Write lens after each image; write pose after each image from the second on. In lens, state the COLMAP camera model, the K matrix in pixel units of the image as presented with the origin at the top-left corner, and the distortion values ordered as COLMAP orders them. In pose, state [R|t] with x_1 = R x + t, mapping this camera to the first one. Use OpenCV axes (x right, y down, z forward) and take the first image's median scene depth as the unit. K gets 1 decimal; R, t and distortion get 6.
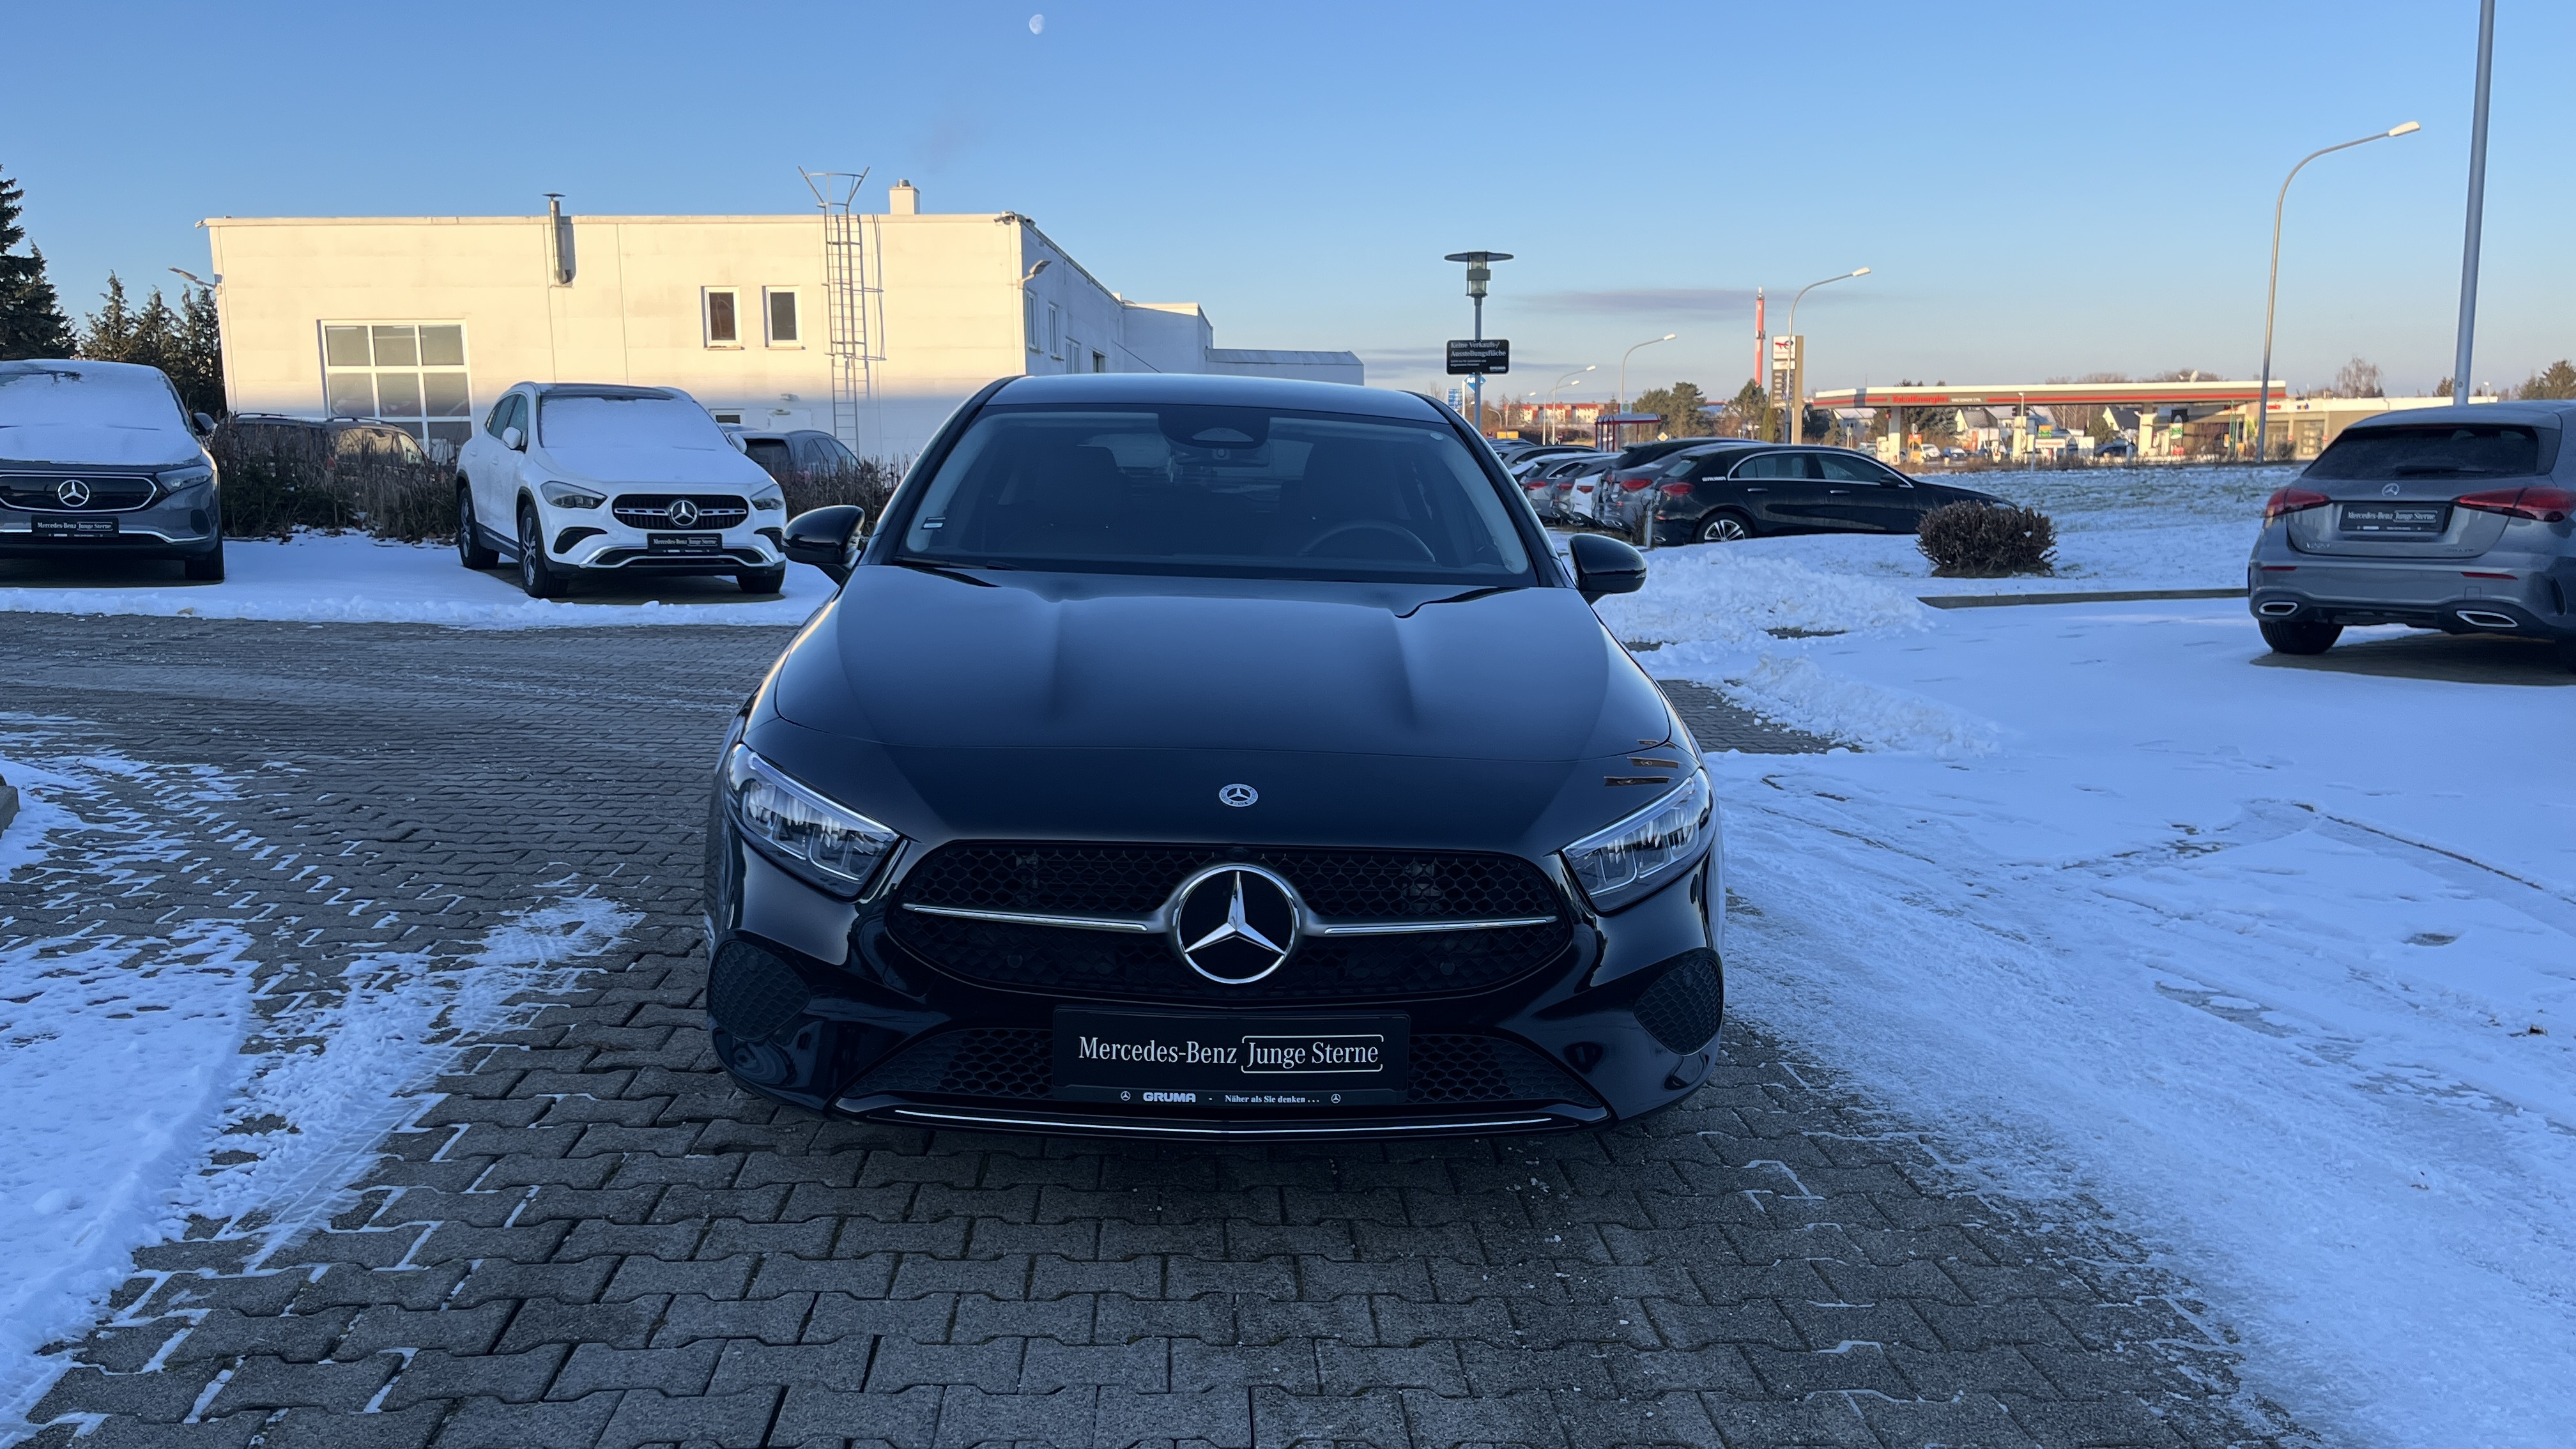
lens RADIAL K [[1934.2, 0, 1288.0], [0, 1934.2, 724.5], [0, 0, 1]] dist [0.058016, -0.047205]
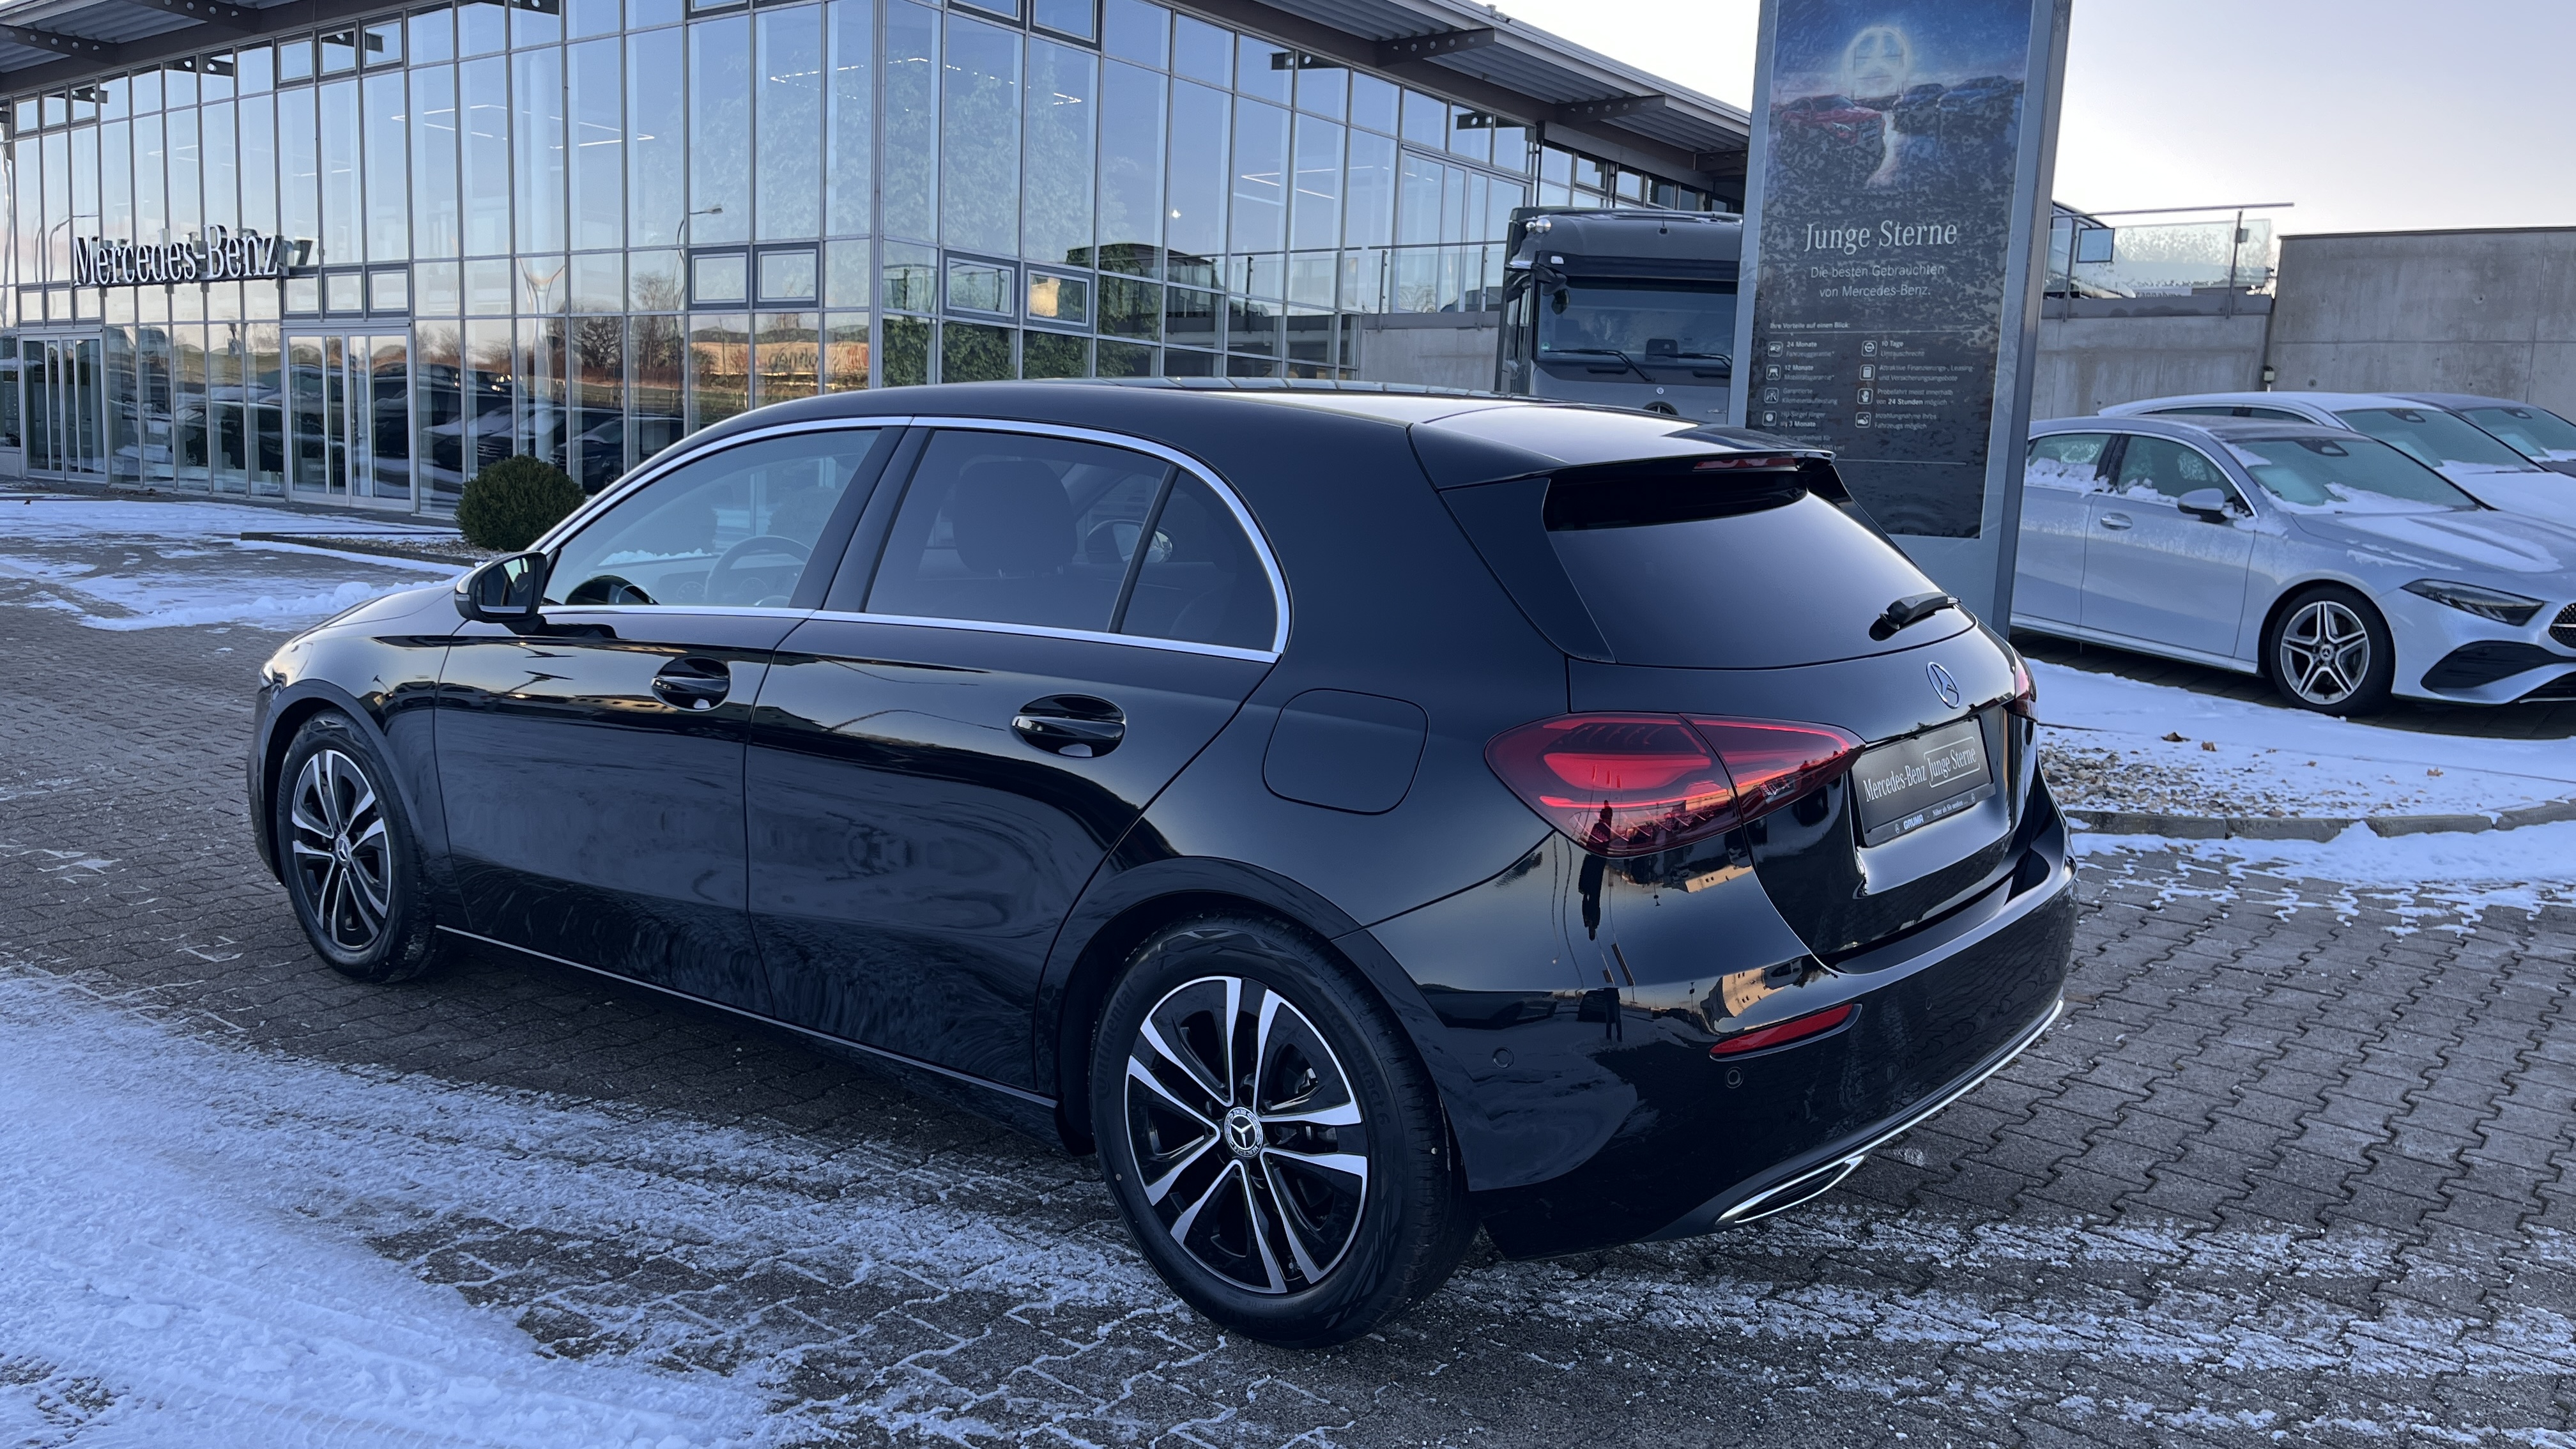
lens RADIAL K [[1932.8, 0, 1288.0], [0, 1932.8, 724.5], [0, 0, 1]] dist [0.070297, -0.088681]
pose [[-0.671044, 0.079185, -0.737177, 0.672777], [-0.137804, 0.963634, 0.228952, -0.317823], [0.728499, 0.255222, -0.635729, 2.142866]]
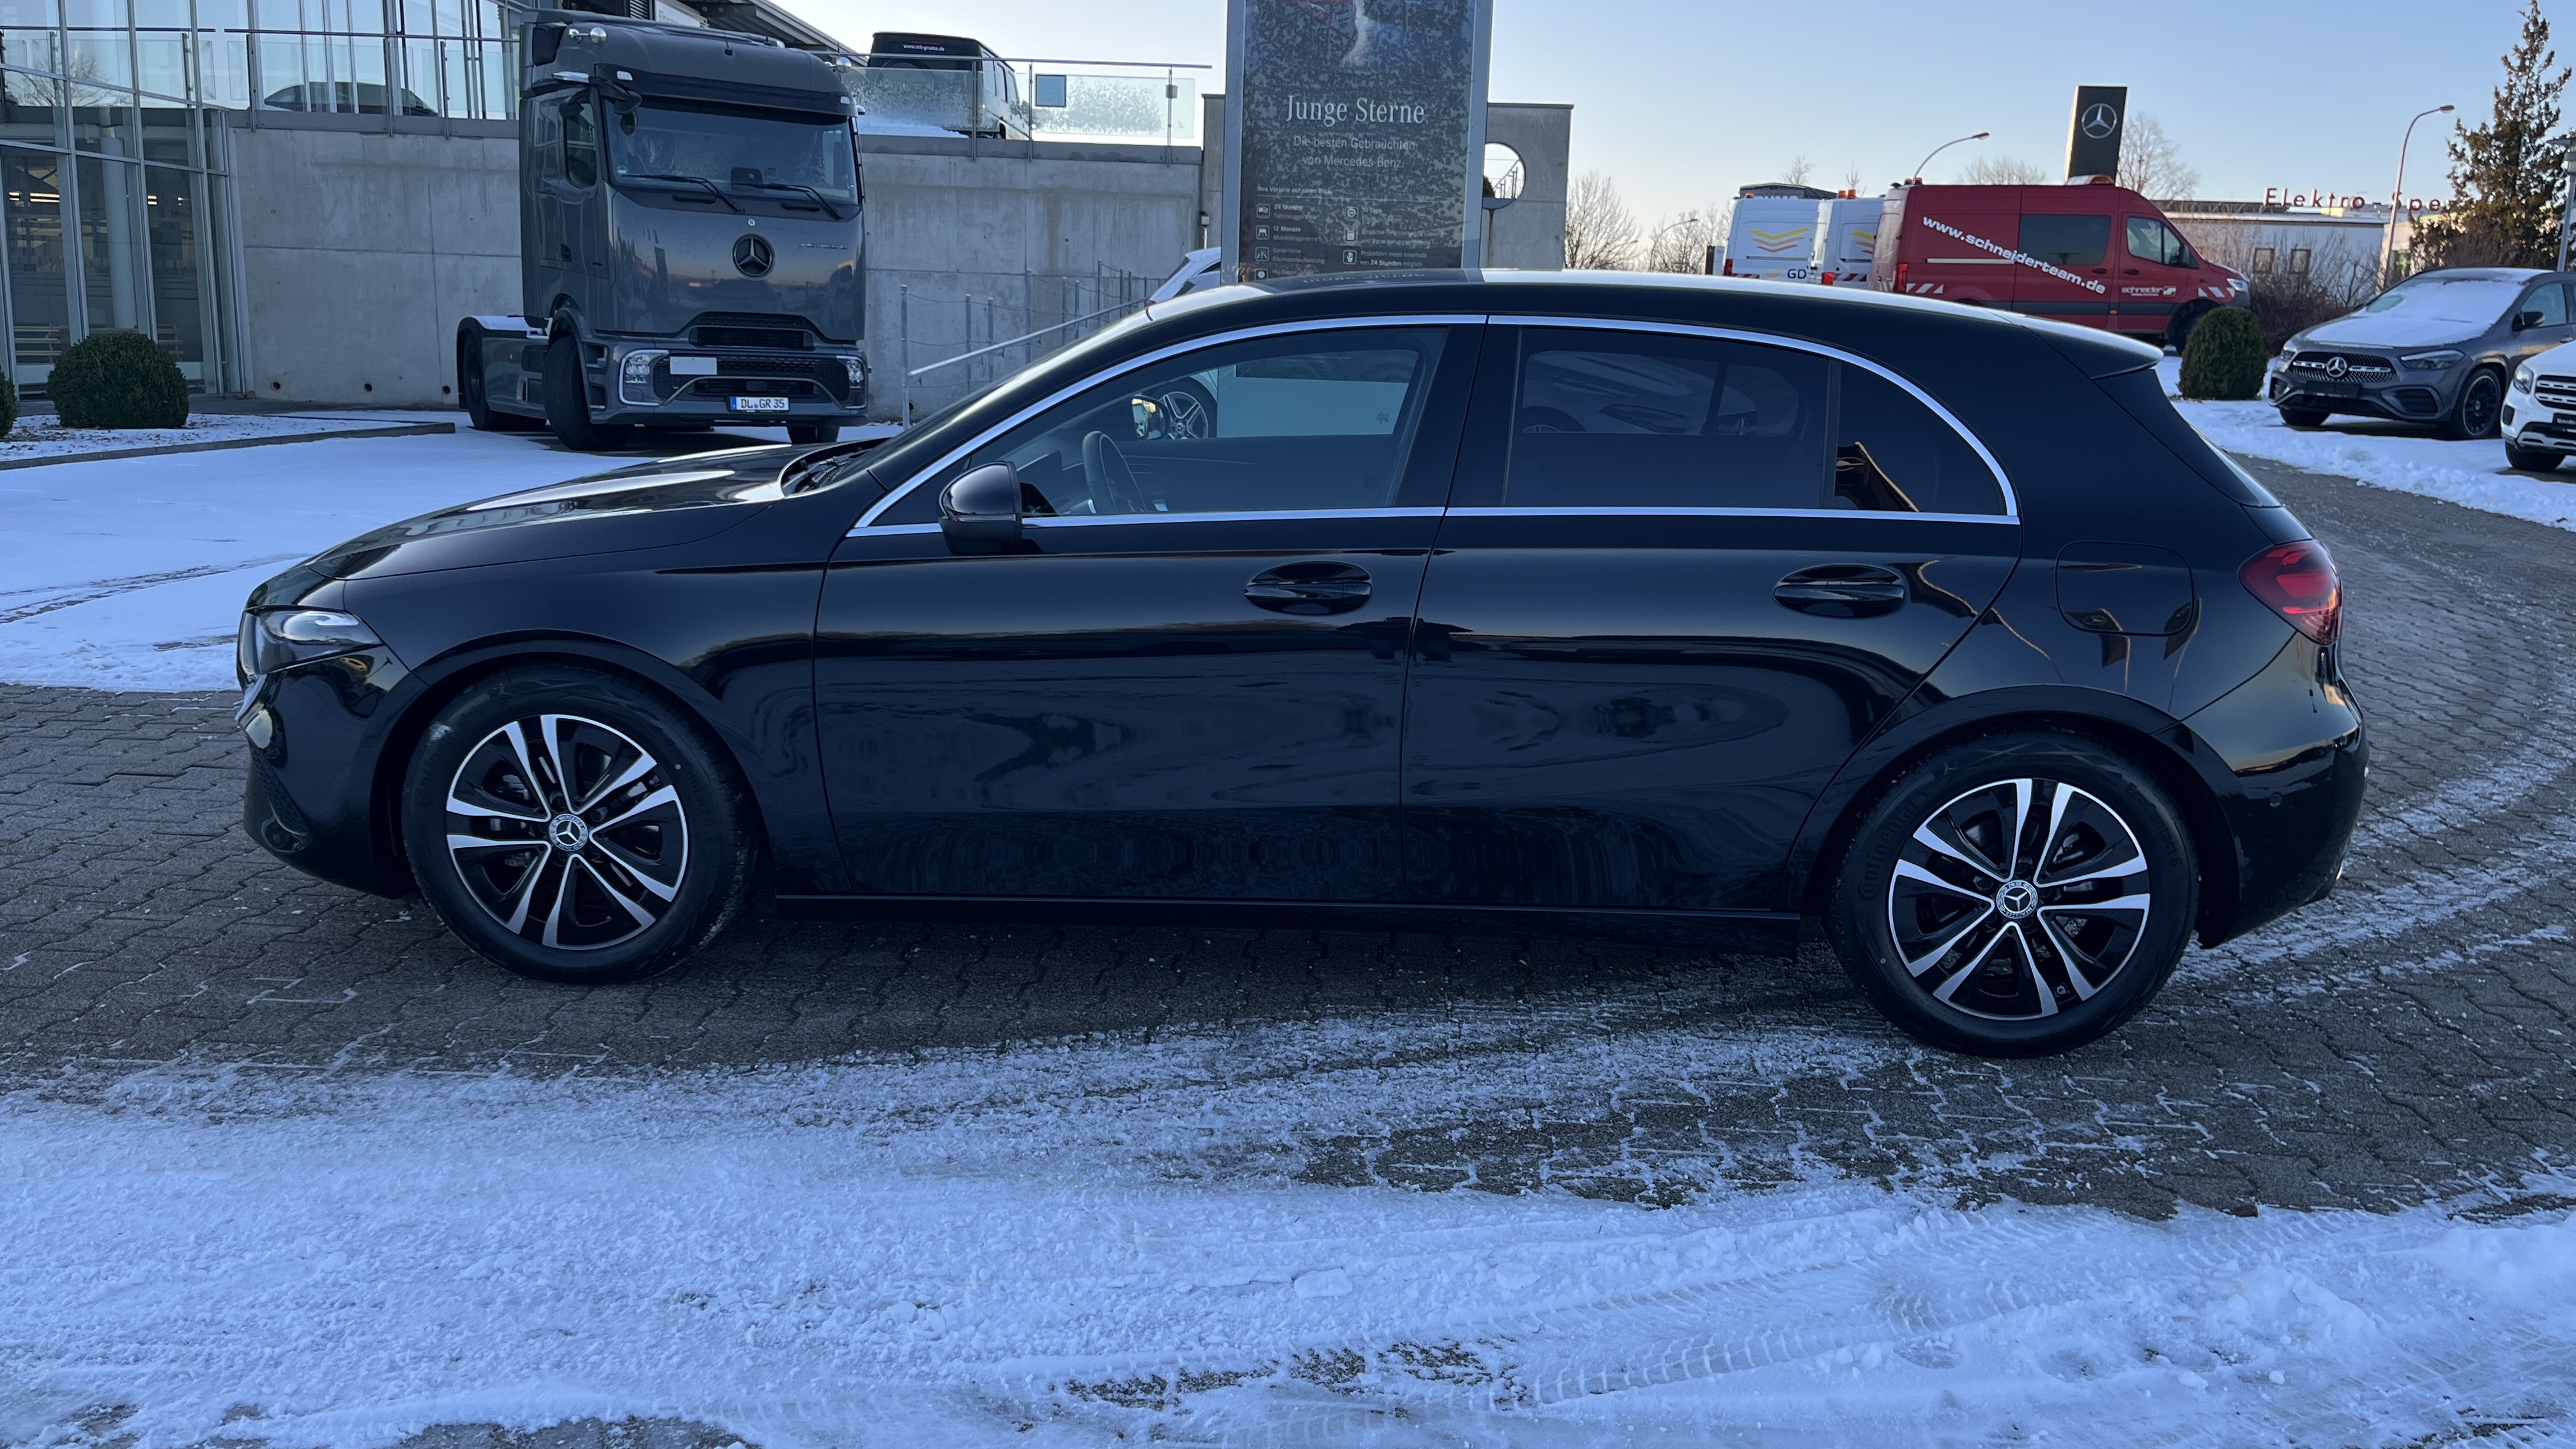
lens RADIAL K [[1934.2, 0, 1288.0], [0, 1934.2, 724.5], [0, 0, 1]] dist [0.058016, -0.047205]
pose [[-0.115474, 0.199979, -0.972972, 1.089140], [-0.170032, 0.961087, 0.217716, -0.220852], [0.978650, 0.190576, -0.076978, 1.408625]]
